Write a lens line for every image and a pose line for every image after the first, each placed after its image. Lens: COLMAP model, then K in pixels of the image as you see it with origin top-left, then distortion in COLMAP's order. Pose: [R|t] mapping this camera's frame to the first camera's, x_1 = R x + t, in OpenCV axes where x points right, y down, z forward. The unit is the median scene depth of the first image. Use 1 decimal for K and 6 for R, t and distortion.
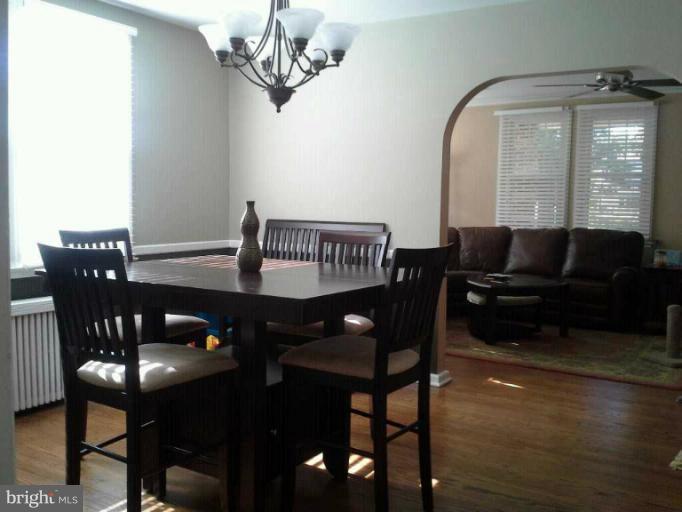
lens RADIAL K [[654.2, 0, 341.0], [0, 654.2, 256.0], [0, 0, 1]] dist [0.141518, -0.372868]
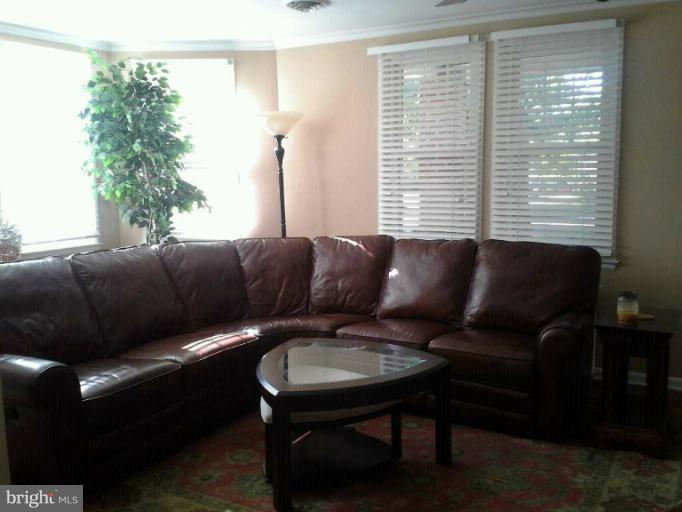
lens RADIAL K [[654.2, 0, 341.0], [0, 654.2, 256.0], [0, 0, 1]] dist [0.141518, -0.372868]
pose [[0.998907, -0.032319, 0.033759, 0.192845], [0.030490, 0.998111, 0.053342, -0.060845], [-0.035419, -0.052254, 0.998005, 0.393913]]
